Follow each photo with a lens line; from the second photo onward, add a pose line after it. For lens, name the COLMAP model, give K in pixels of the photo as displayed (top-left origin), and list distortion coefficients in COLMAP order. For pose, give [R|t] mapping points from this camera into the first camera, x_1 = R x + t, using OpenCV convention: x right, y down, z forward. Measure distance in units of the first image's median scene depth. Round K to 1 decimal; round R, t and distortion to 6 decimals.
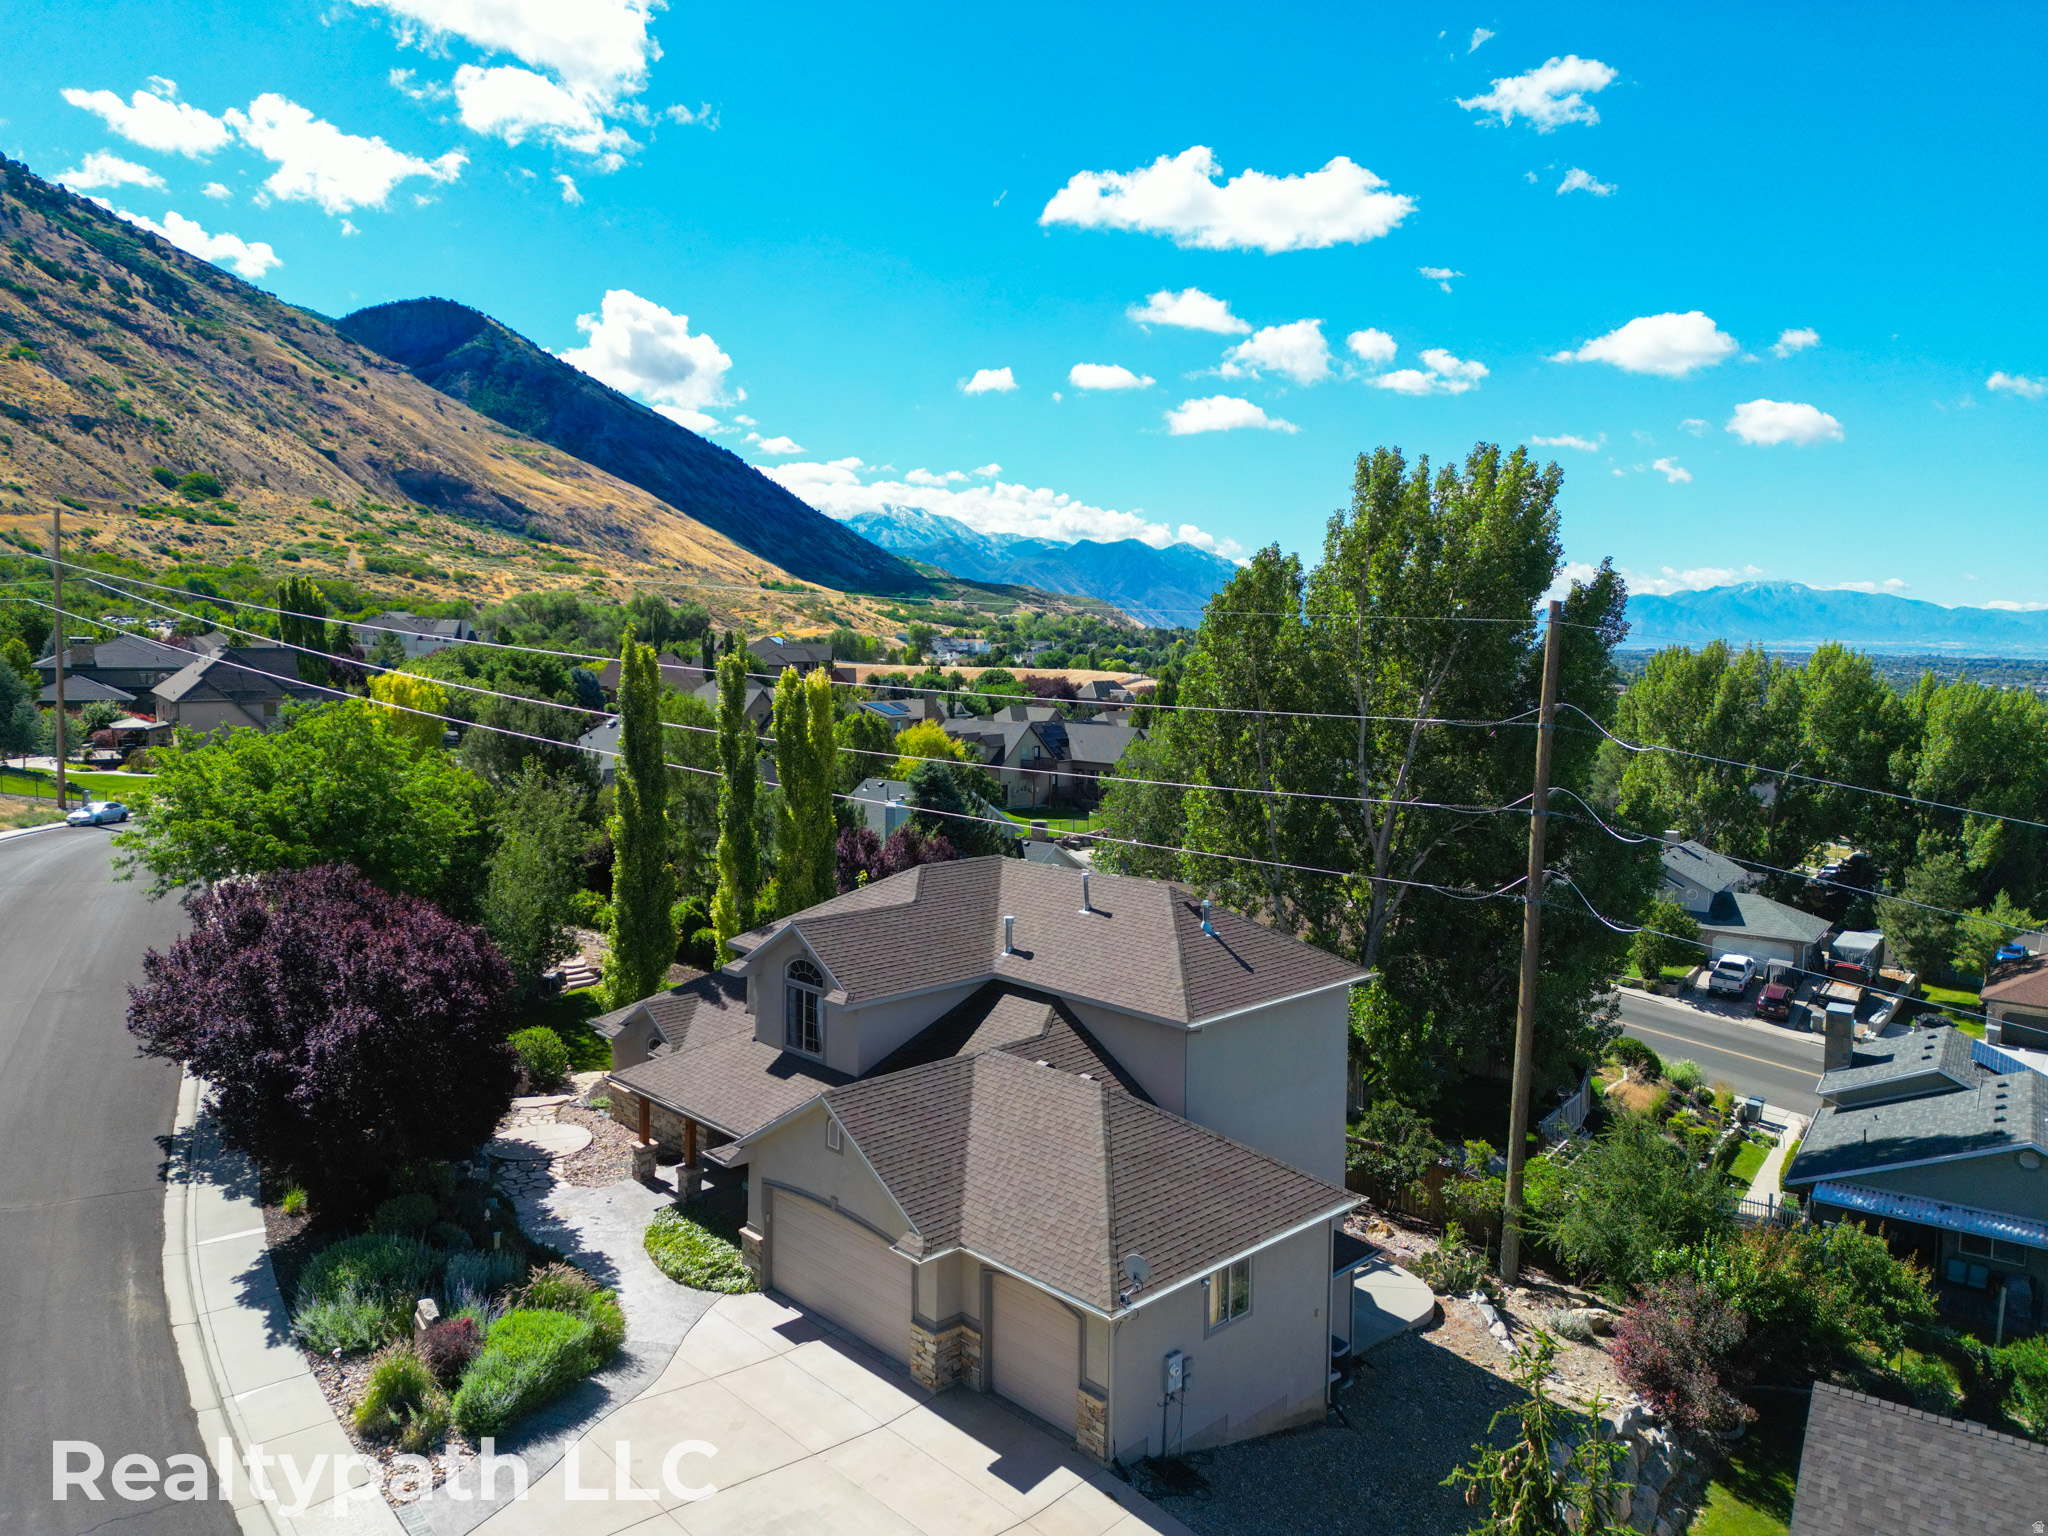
lens RADIAL K [[1507.2, 0, 988.0], [0, 1507.2, 748.4], [0, 0, 1]] dist [0.154074, -0.194127]
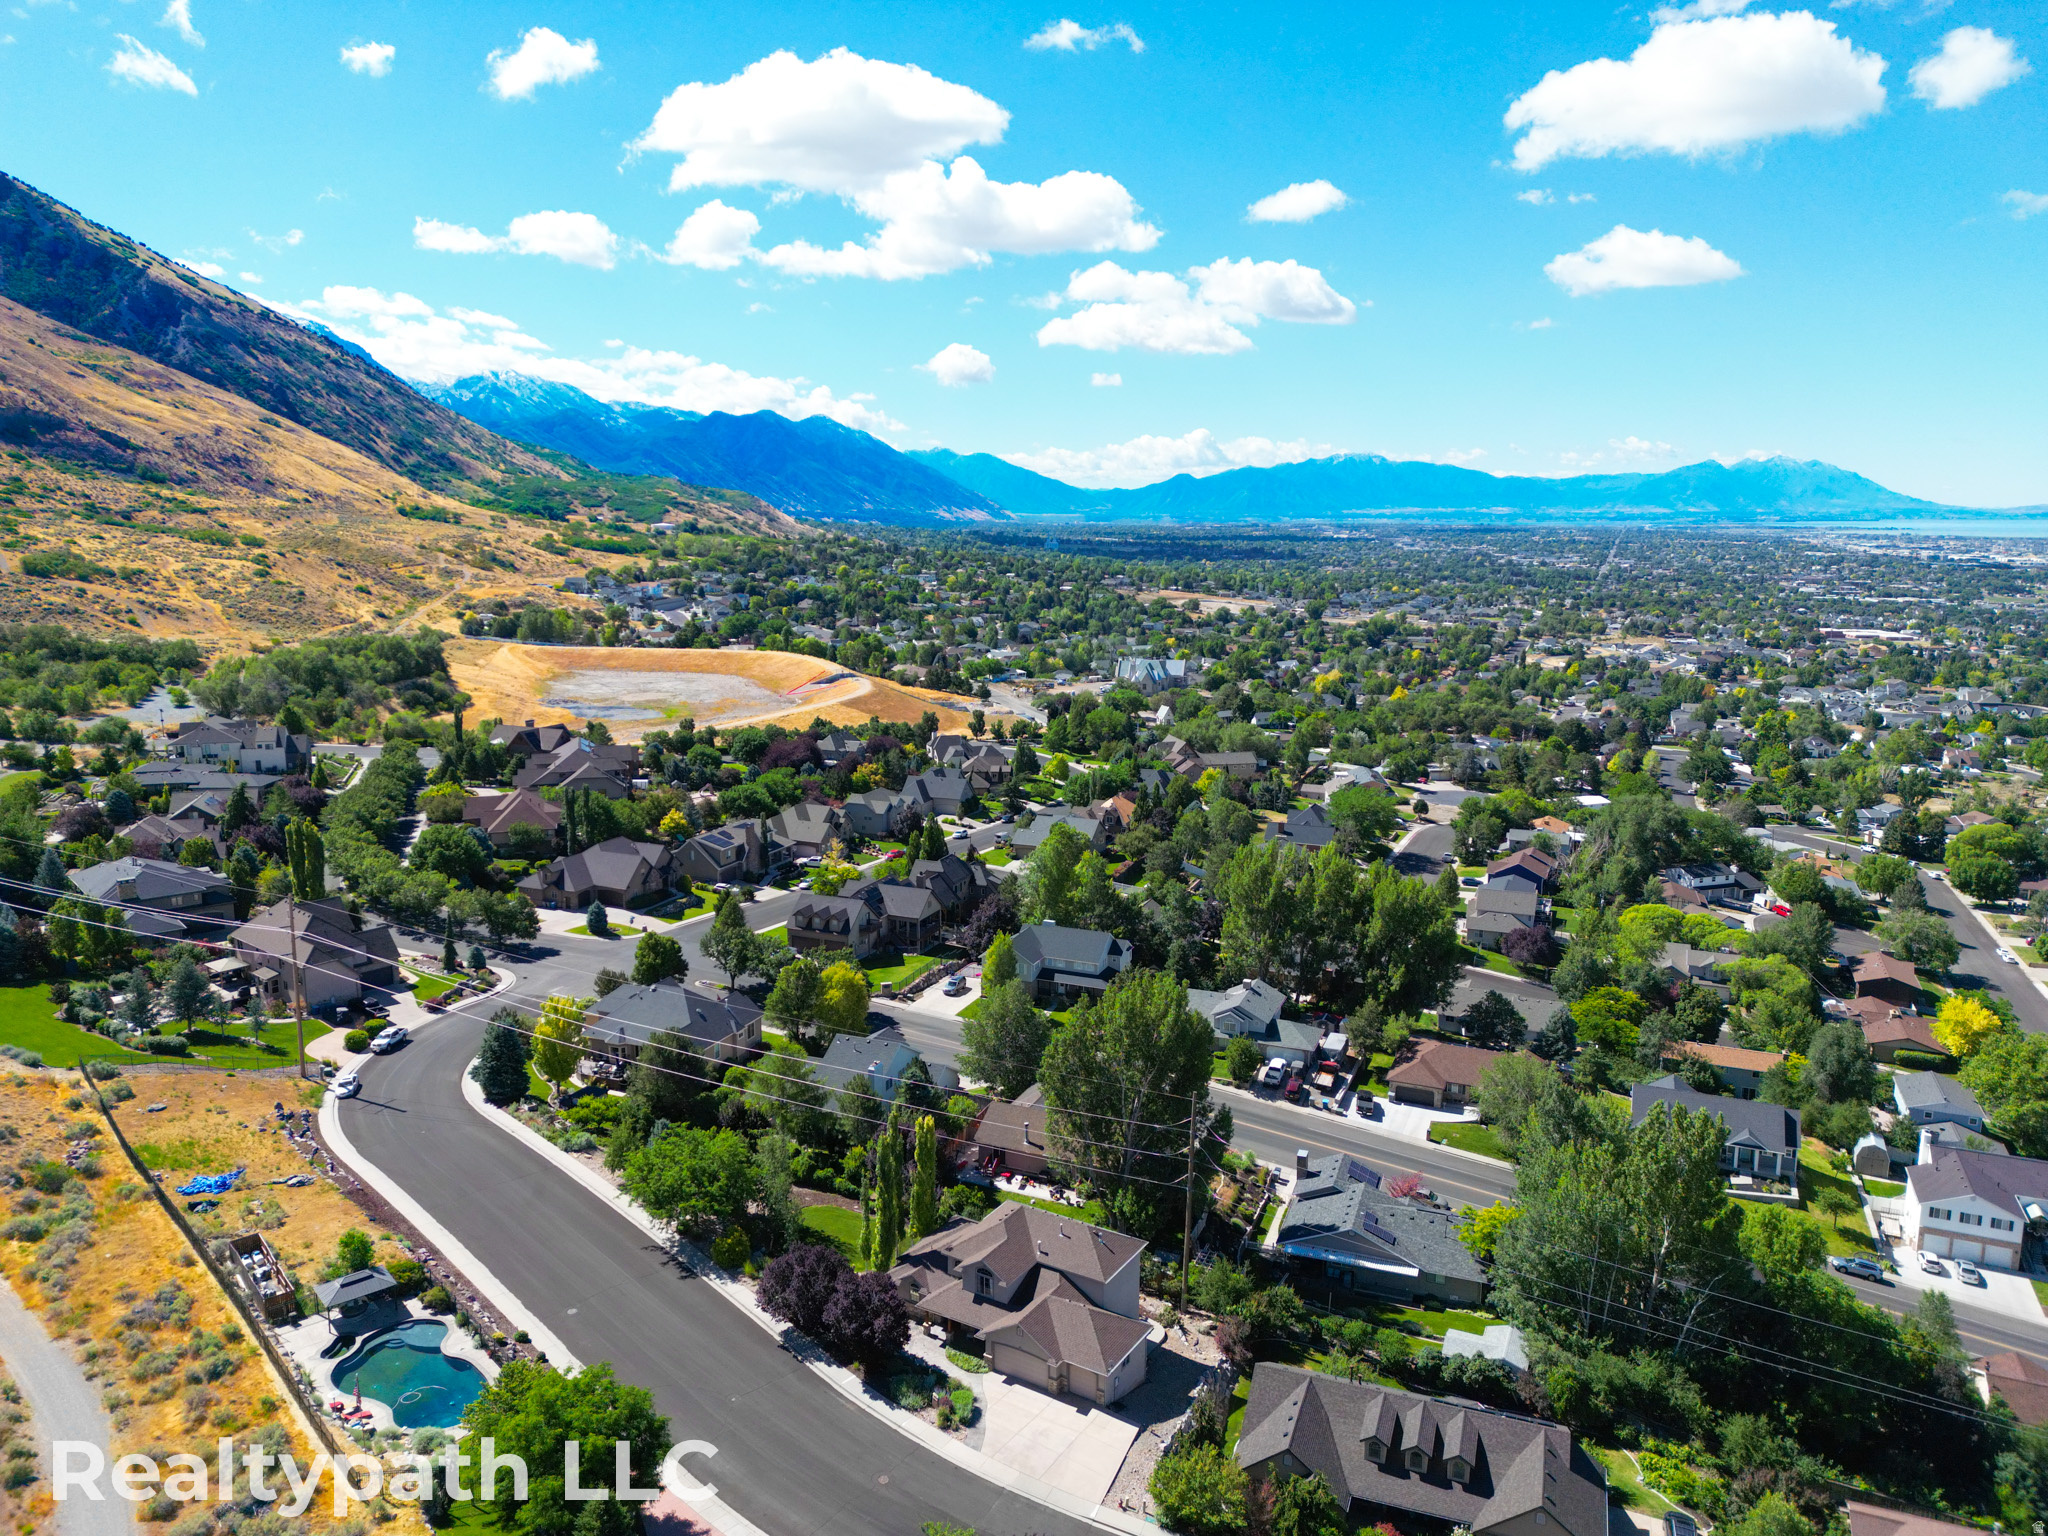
lens RADIAL K [[1606.6, 0, 1024.0], [0, 1606.6, 768.0], [0, 0, 1]] dist [0.064528, -0.044043]
pose [[0.965173, -0.061852, 0.254196, -0.065698], [0.030735, 0.991729, 0.124614, -0.104288], [-0.259801, -0.112461, 0.959091, -0.171369]]
